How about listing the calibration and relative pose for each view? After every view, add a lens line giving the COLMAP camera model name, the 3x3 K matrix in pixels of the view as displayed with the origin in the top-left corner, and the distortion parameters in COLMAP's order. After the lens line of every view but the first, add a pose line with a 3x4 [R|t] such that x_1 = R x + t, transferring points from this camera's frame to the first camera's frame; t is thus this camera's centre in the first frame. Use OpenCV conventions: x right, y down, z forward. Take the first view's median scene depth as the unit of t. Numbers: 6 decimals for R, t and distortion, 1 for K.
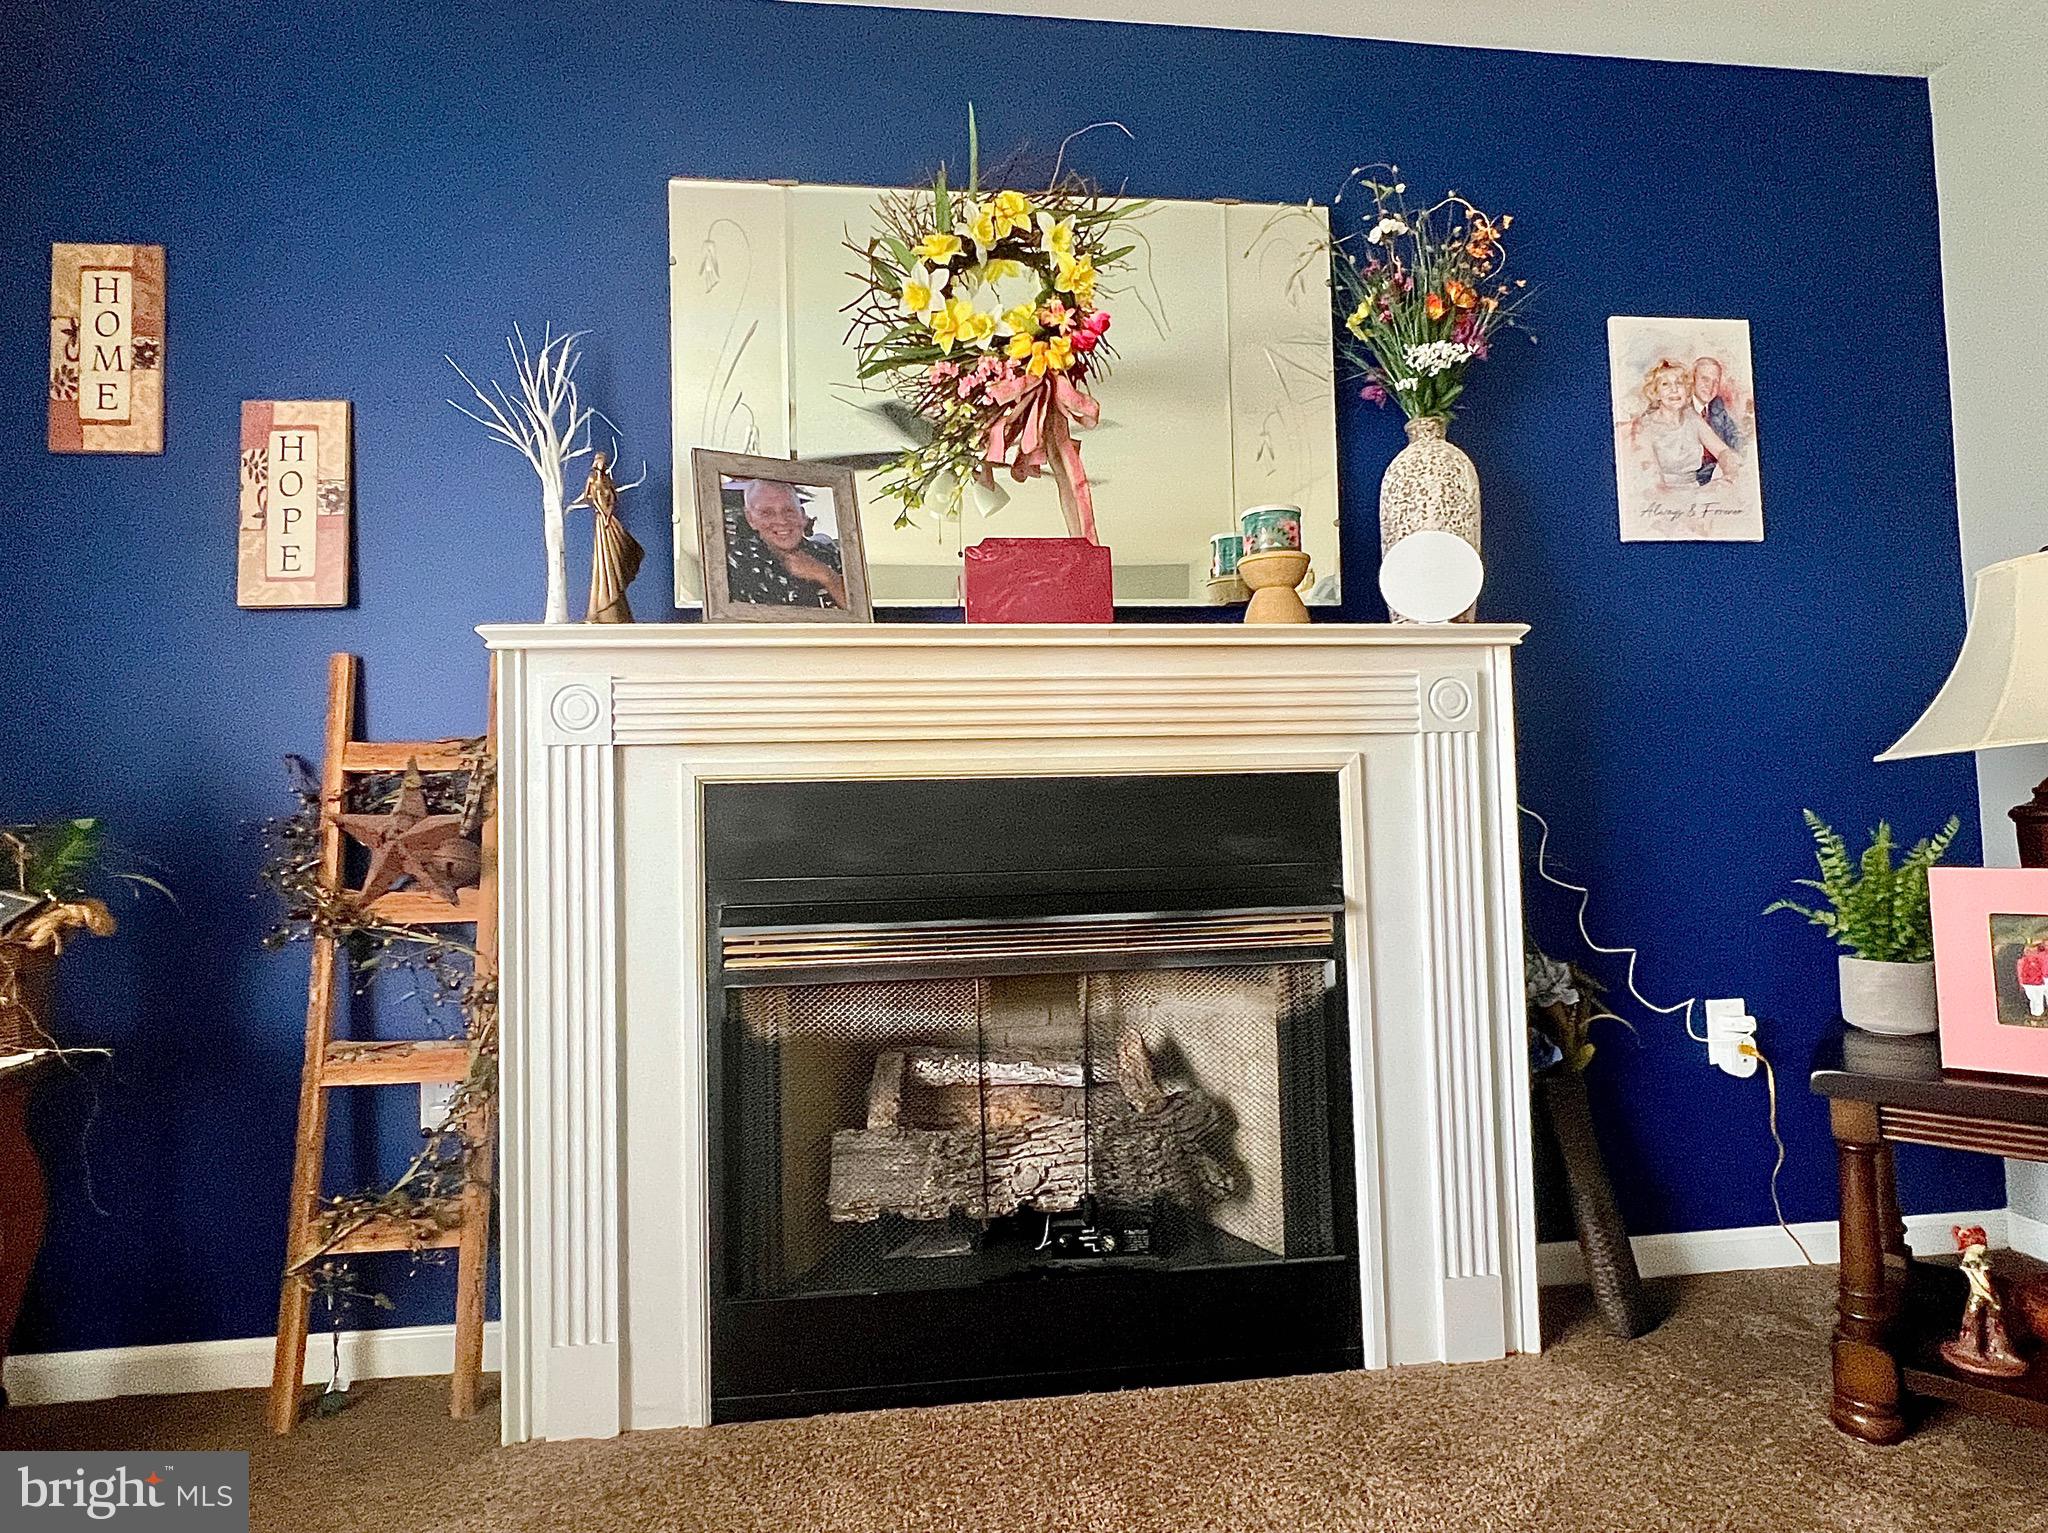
lens RADIAL K [[1030.6, 0, 1024.0], [0, 1030.6, 766.5], [0, 0, 1]] dist [0.001276, 0.000435]
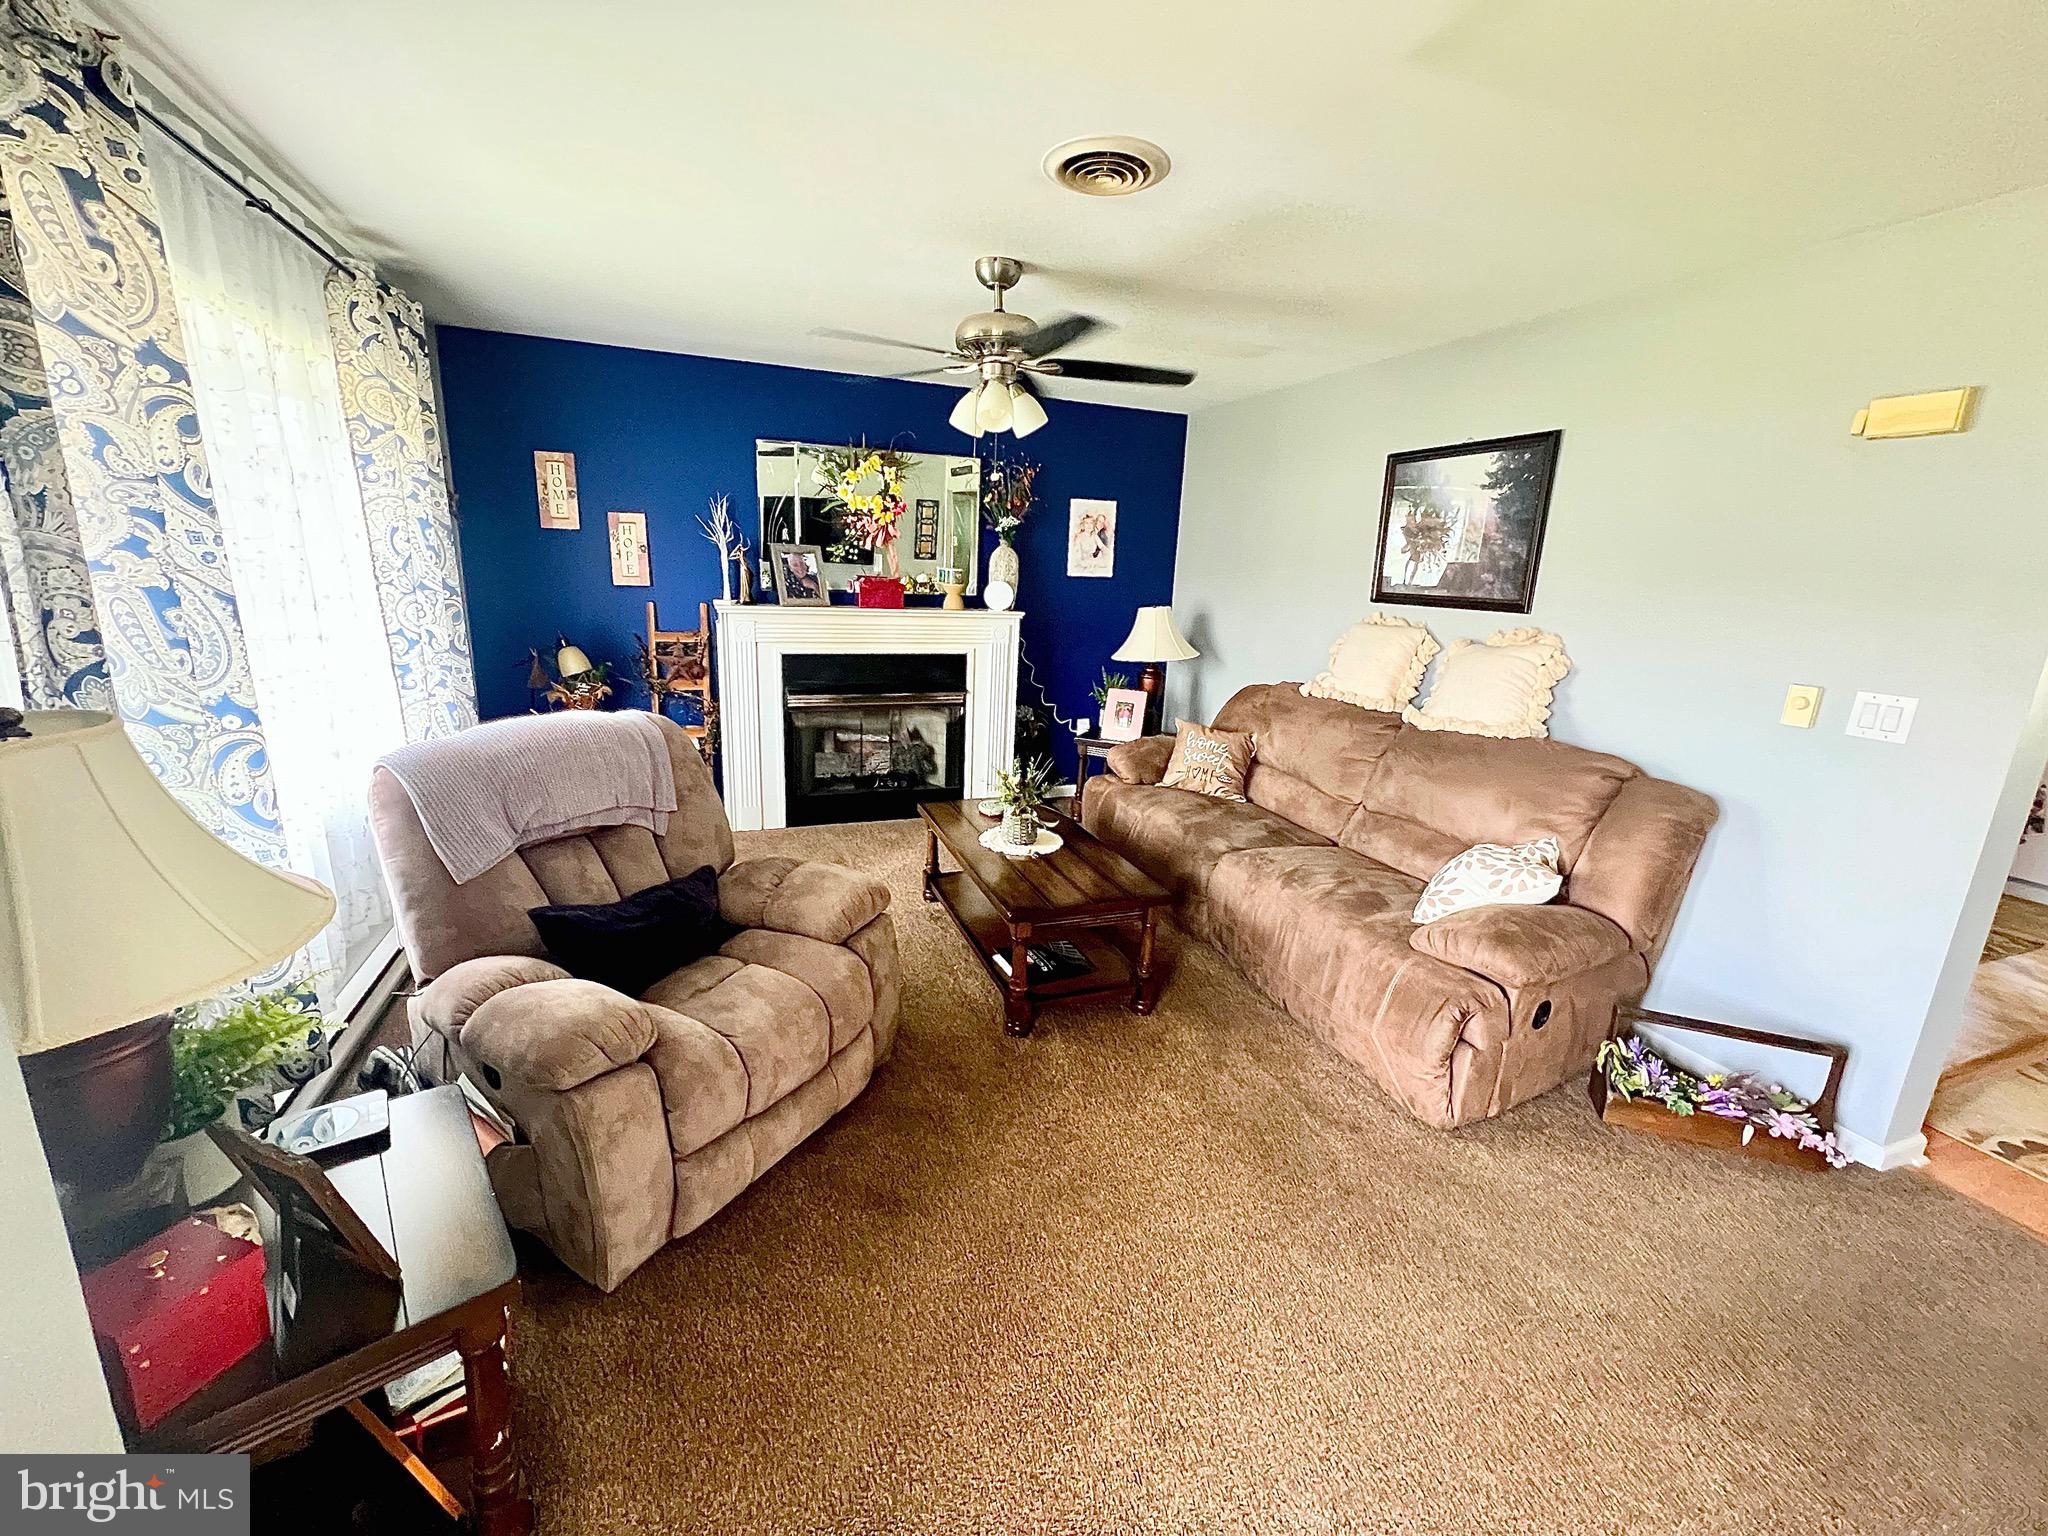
lens RADIAL K [[823.9, 0, 1019.2], [0, 823.9, 760.7], [0, 0, 1]] dist [-0.002341, 0.000305]
pose [[0.967359, 0.004365, 0.253371, -0.219119], [-0.076890, 0.957771, 0.277061, -0.418978], [-0.241462, -0.287499, 0.926844, -1.659250]]
